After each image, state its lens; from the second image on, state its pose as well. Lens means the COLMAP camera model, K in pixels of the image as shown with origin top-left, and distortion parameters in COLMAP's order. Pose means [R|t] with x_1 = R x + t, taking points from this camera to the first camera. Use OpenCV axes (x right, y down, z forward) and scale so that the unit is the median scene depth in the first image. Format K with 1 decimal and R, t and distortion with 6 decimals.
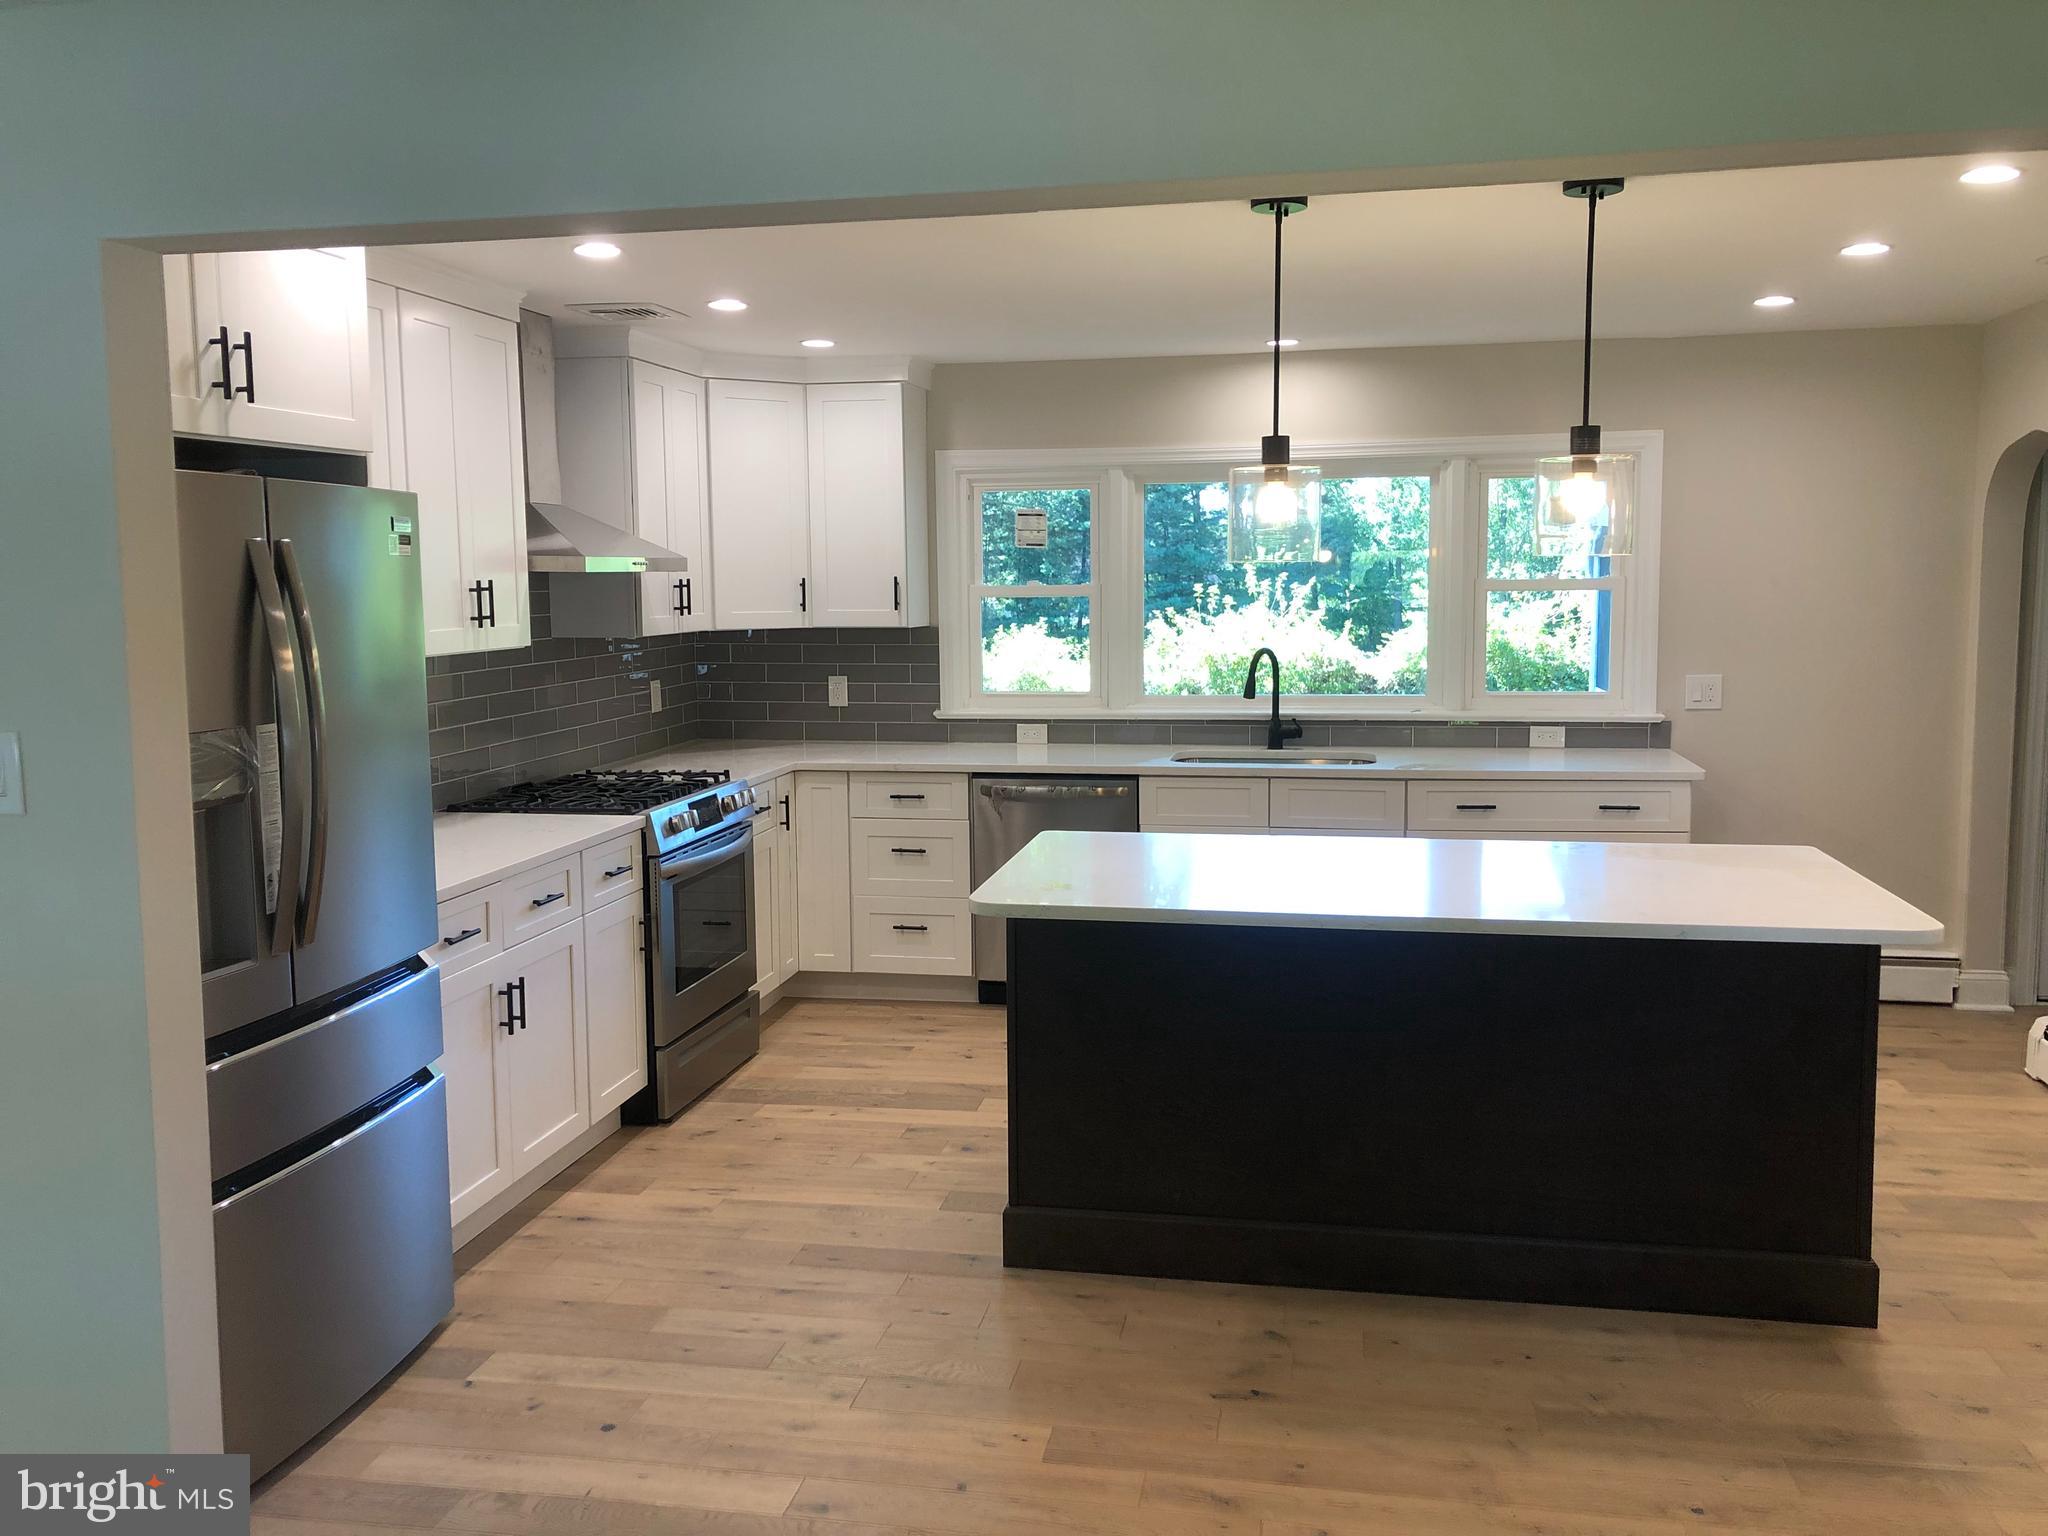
lens RADIAL K [[1643.9, 0, 1024.0], [0, 1643.9, 768.0], [0, 0, 1]] dist [0.024447, -0.002910]
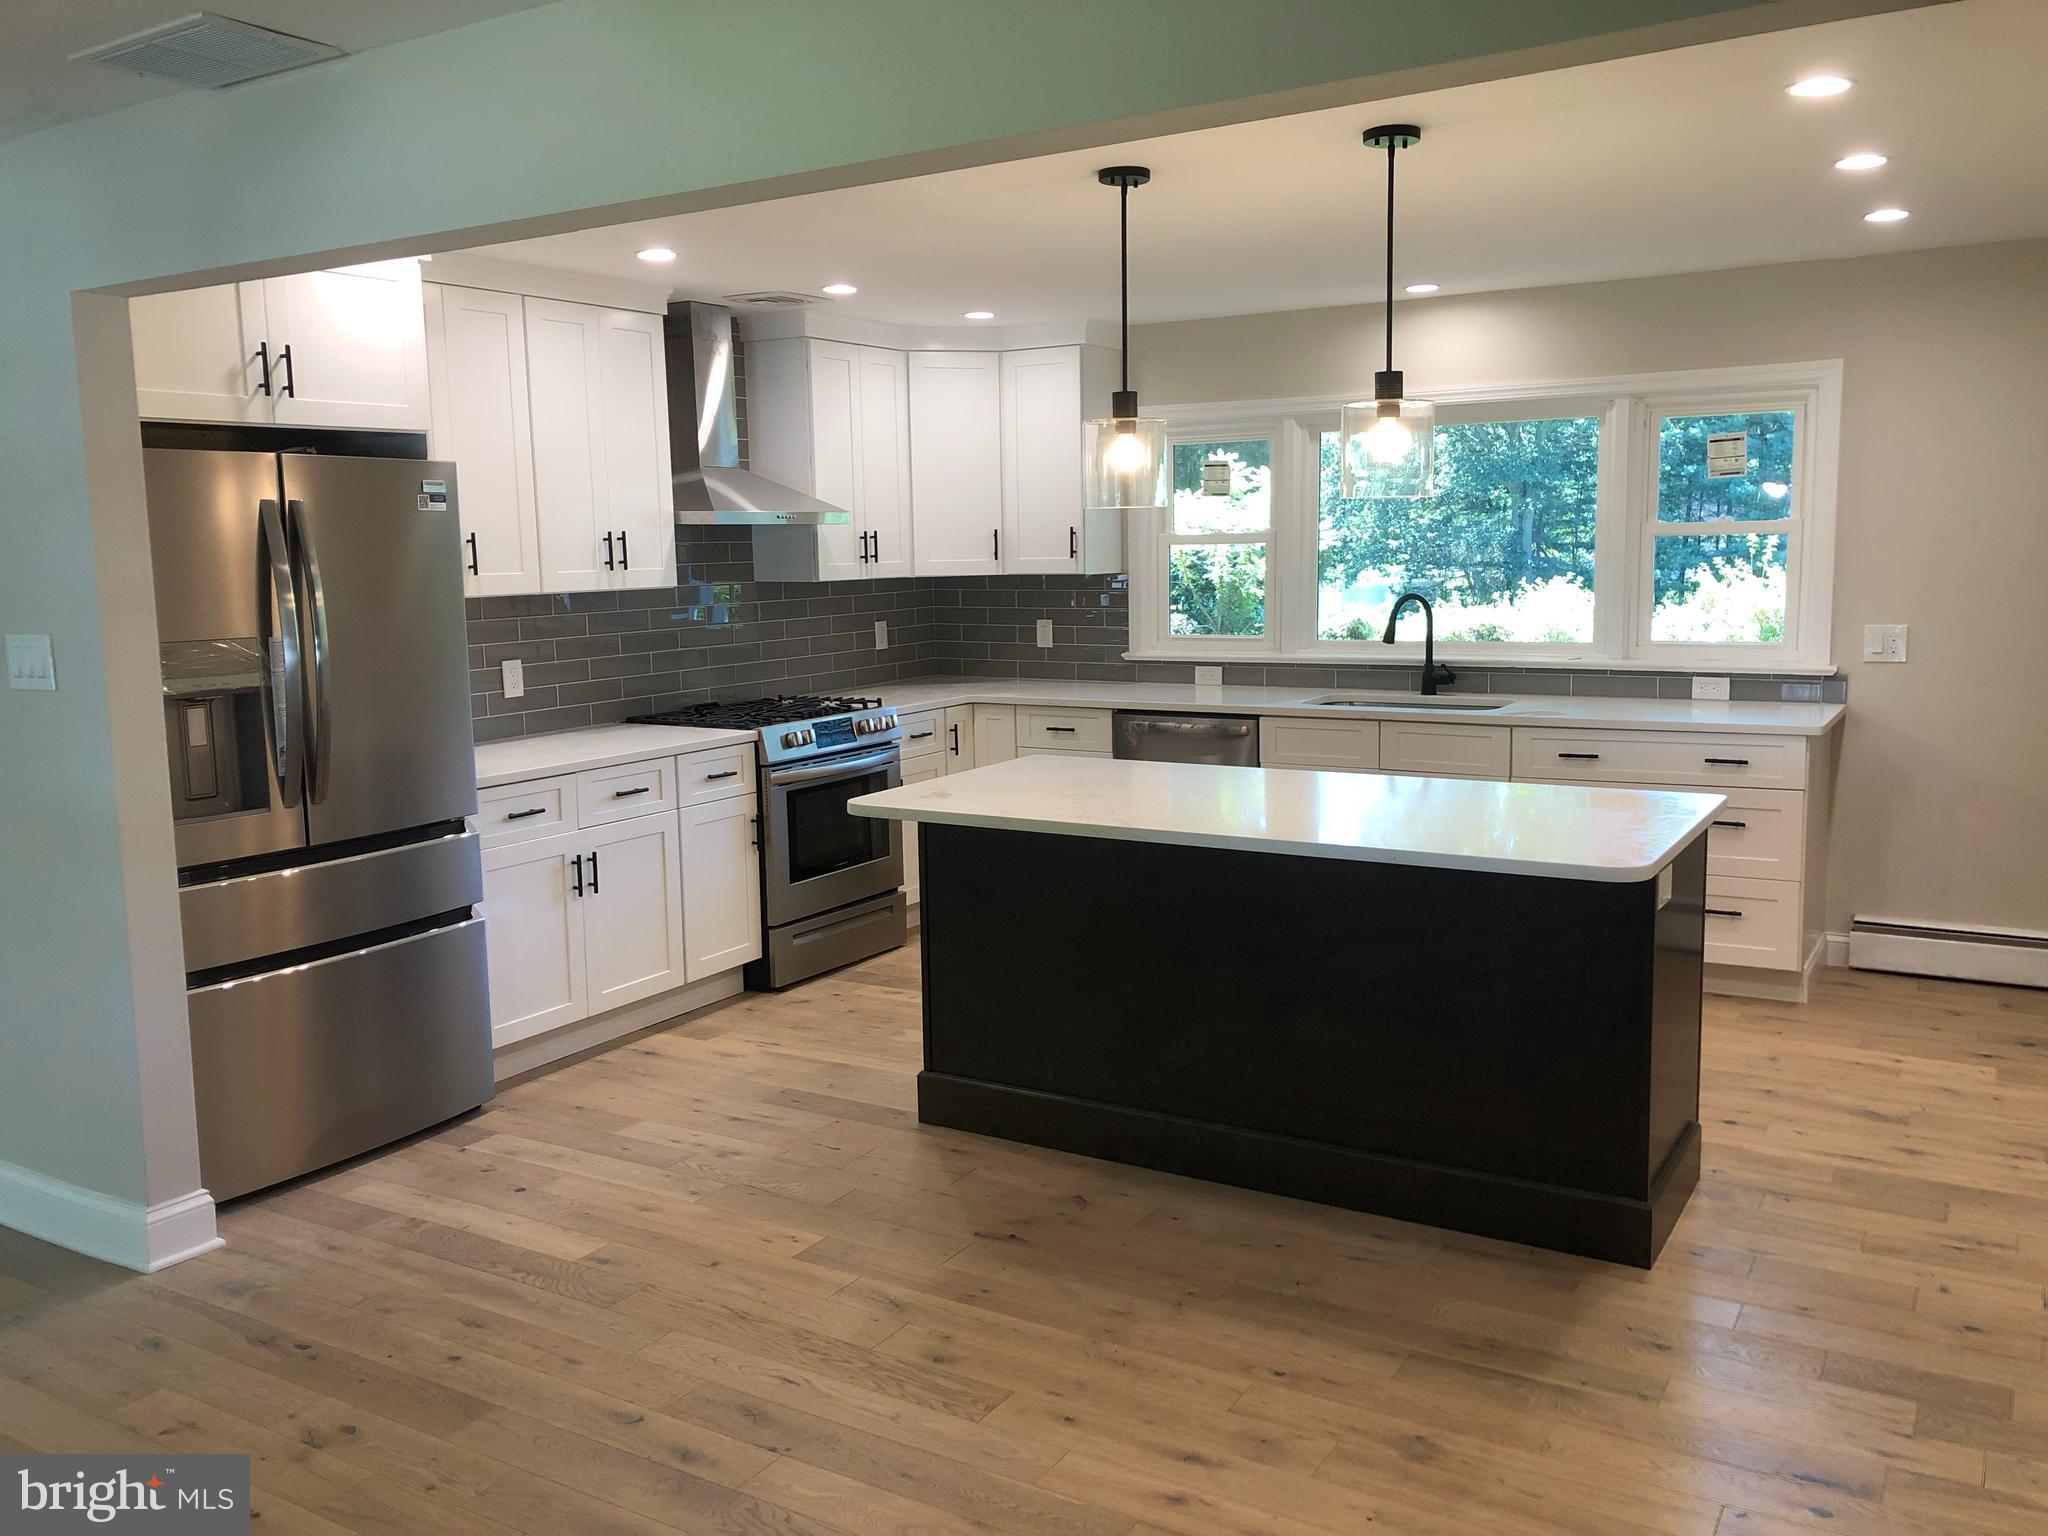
lens RADIAL K [[1627.8, 0, 1032.9], [0, 1627.8, 783.1], [0, 0, 1]] dist [0.066594, -0.087770]
pose [[0.938515, 0.044025, -0.342421, 0.390198], [-0.031373, 0.998608, 0.042402, 0.011130], [0.343811, -0.029052, 0.938589, -0.038975]]
